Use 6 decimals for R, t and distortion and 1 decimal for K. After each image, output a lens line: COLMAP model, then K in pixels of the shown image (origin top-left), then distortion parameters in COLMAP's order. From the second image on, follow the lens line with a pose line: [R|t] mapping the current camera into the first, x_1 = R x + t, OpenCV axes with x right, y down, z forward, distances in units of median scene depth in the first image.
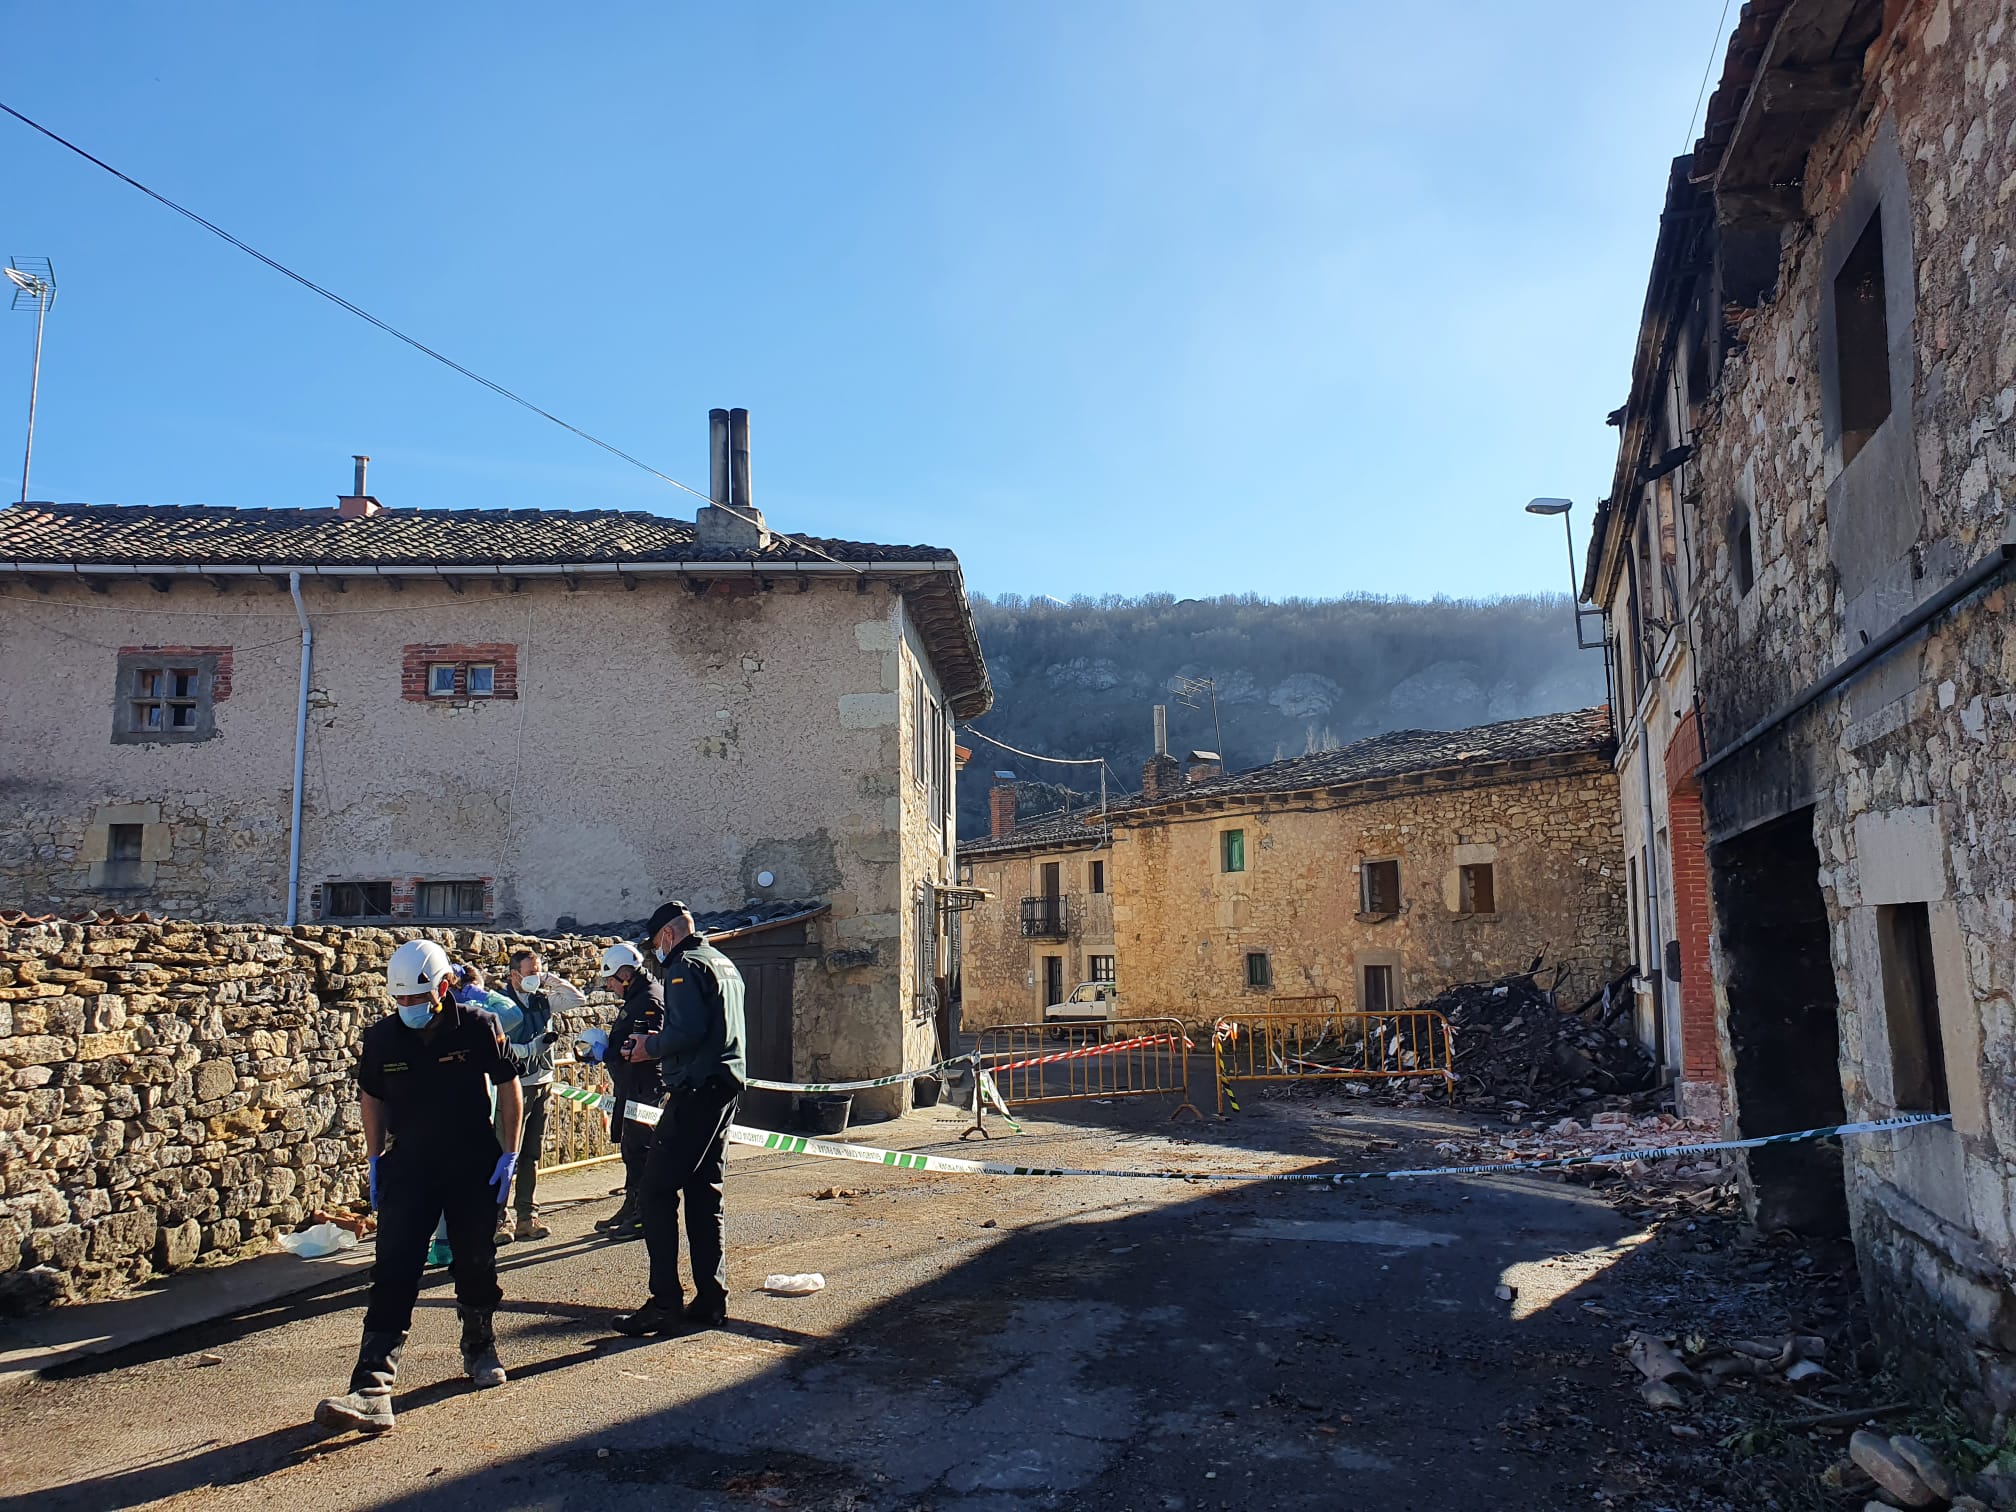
lens RADIAL K [[1557.5, 0, 1004.0], [0, 1557.5, 750.2], [0, 0, 1]] dist [-0.010024, 0.053282]
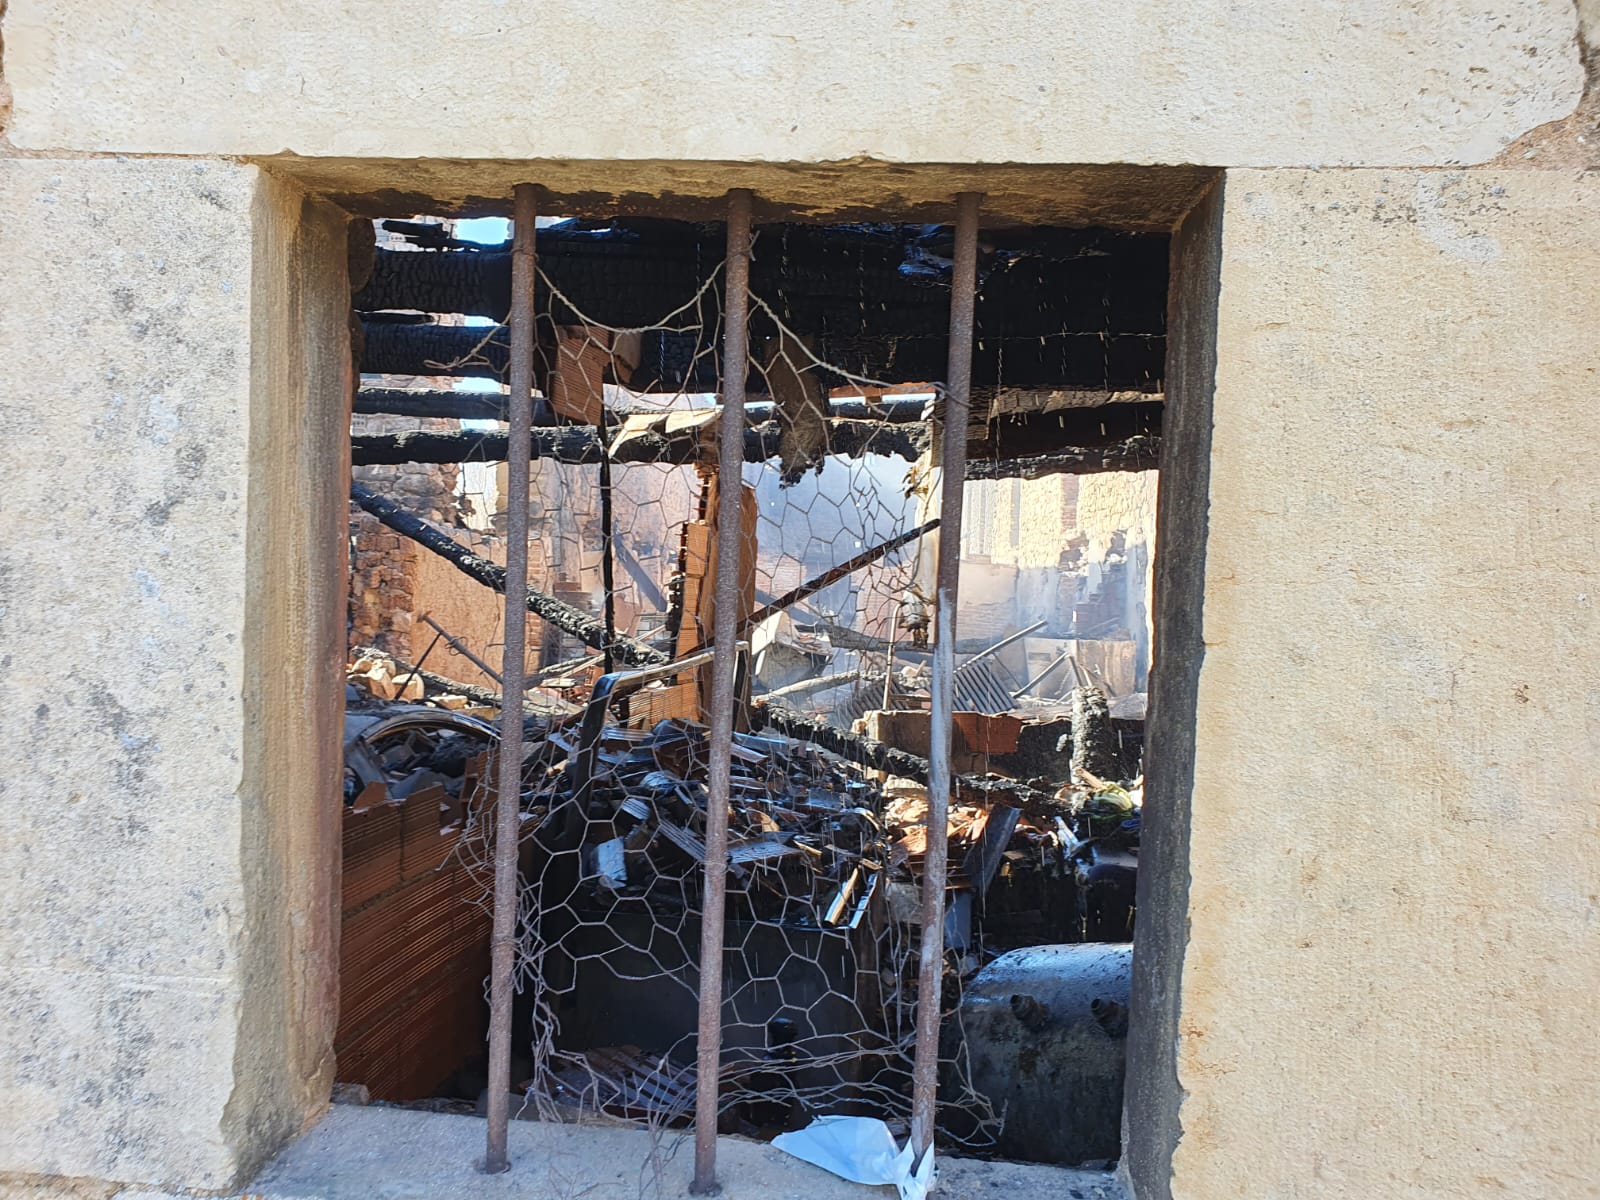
lens RADIAL K [[1266.7, 0, 796.6], [0, 1266.7, 623.1], [0, 0, 1]] dist [0.012898, 0.009270]
pose [[-0.164330, -0.025505, 0.986076, 0.132755], [-0.164987, 0.986294, -0.001984, 0.048722], [-0.972510, -0.163016, -0.166285, 0.321257]]
